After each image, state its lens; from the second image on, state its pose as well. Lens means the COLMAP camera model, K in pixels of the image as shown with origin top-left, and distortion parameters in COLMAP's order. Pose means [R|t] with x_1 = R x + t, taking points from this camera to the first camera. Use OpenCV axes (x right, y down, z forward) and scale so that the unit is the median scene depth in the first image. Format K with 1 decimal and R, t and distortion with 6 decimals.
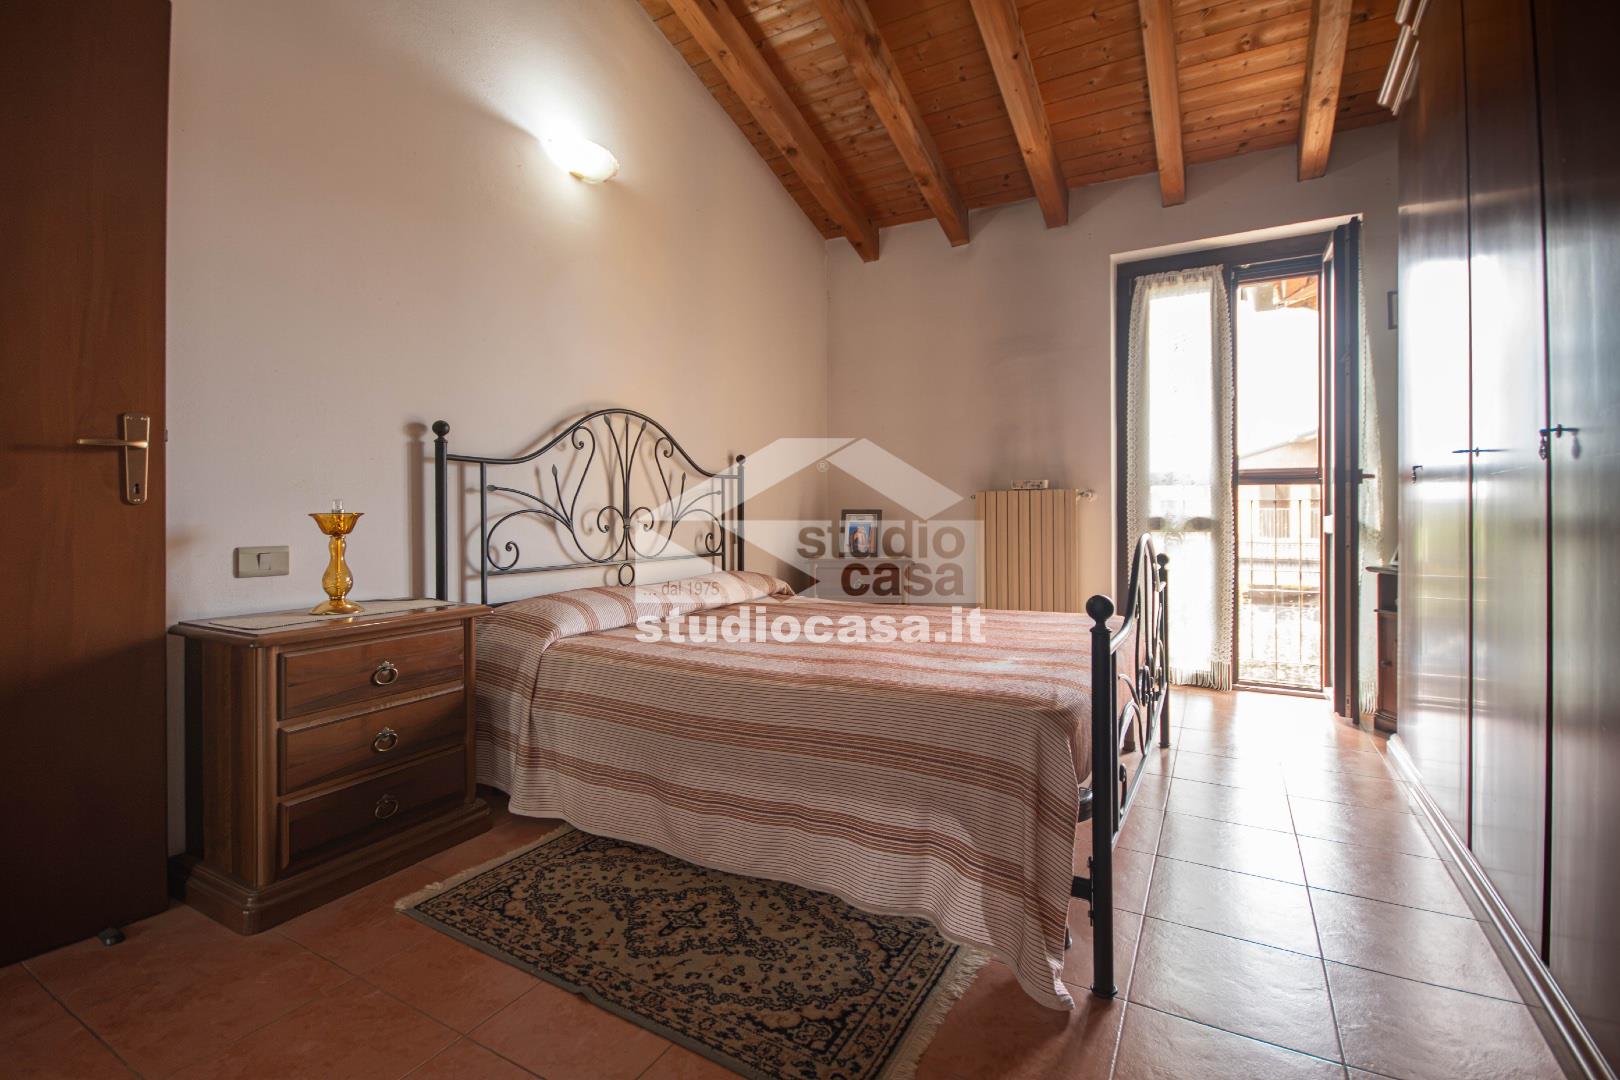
lens RADIAL K [[733.8, 0, 830.7], [0, 733.8, 506.6], [0, 0, 1]] dist [-0.010375, 0.000200]
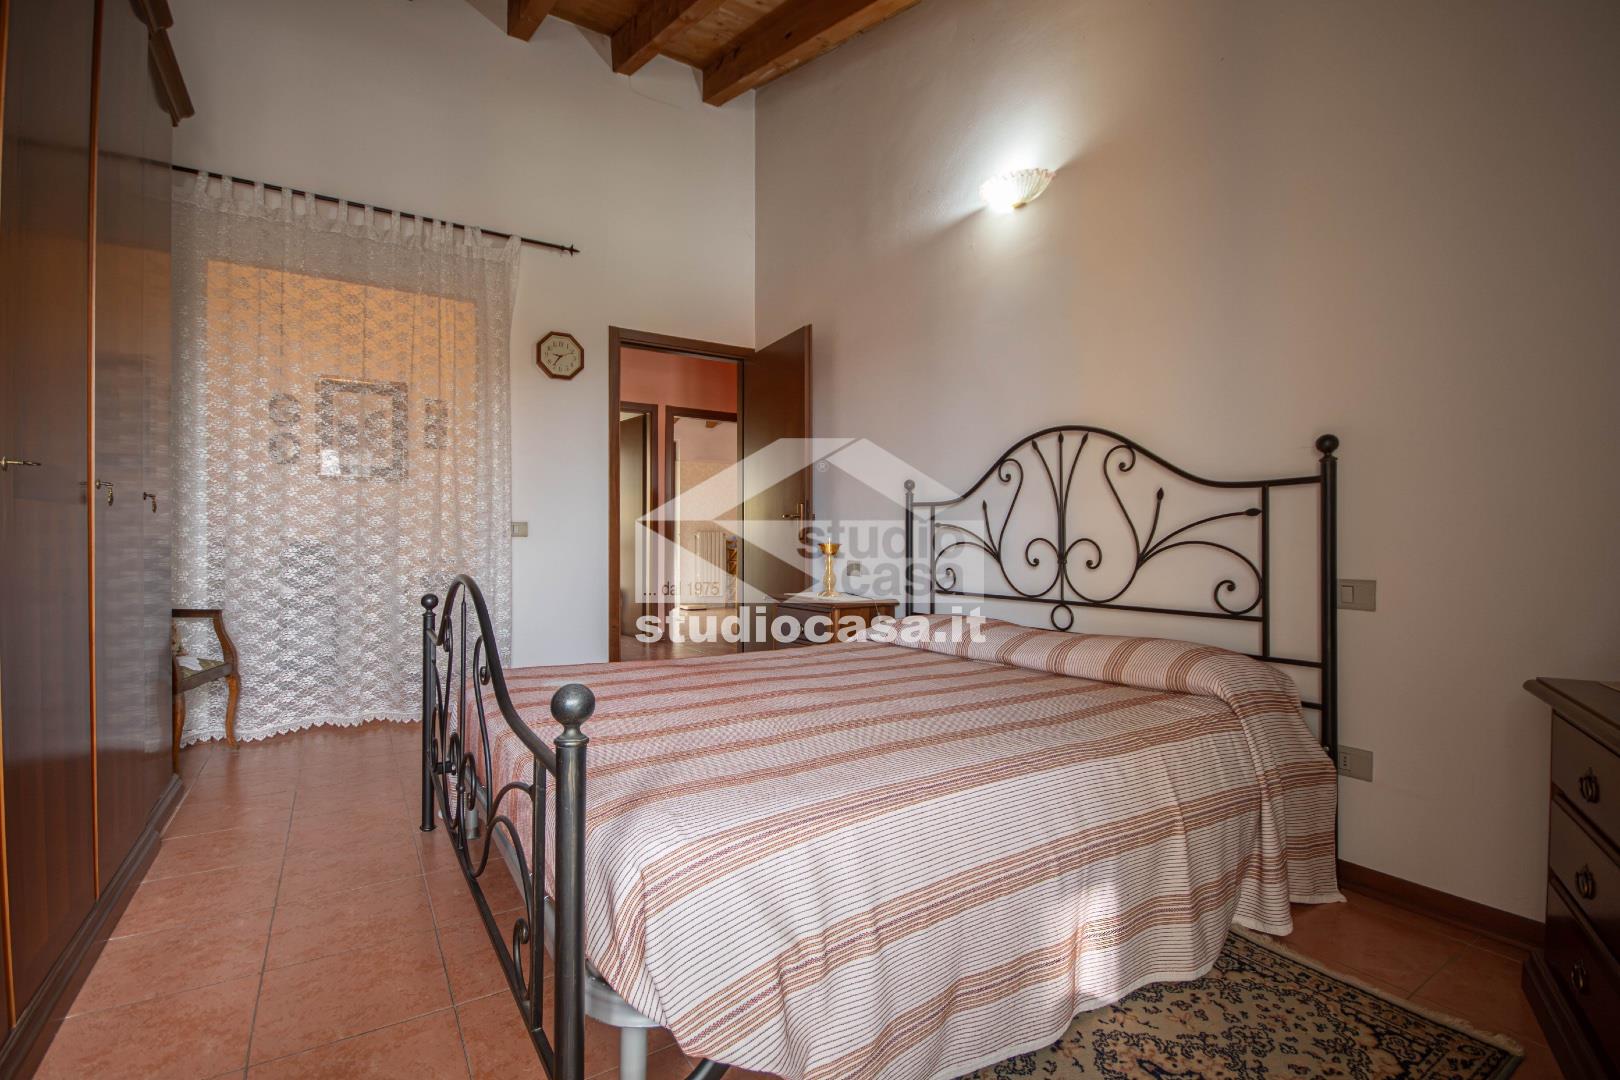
lens RADIAL K [[733.8, 0, 812.2], [0, 733.8, 546.6], [0, 0, 1]] dist [-0.010375, 0.000200]
pose [[-0.457103, 0.004930, -0.889400, 0.664086], [0.005069, 0.999983, 0.002937, 0.005696], [0.889399, -0.003166, -0.457120, 1.198802]]
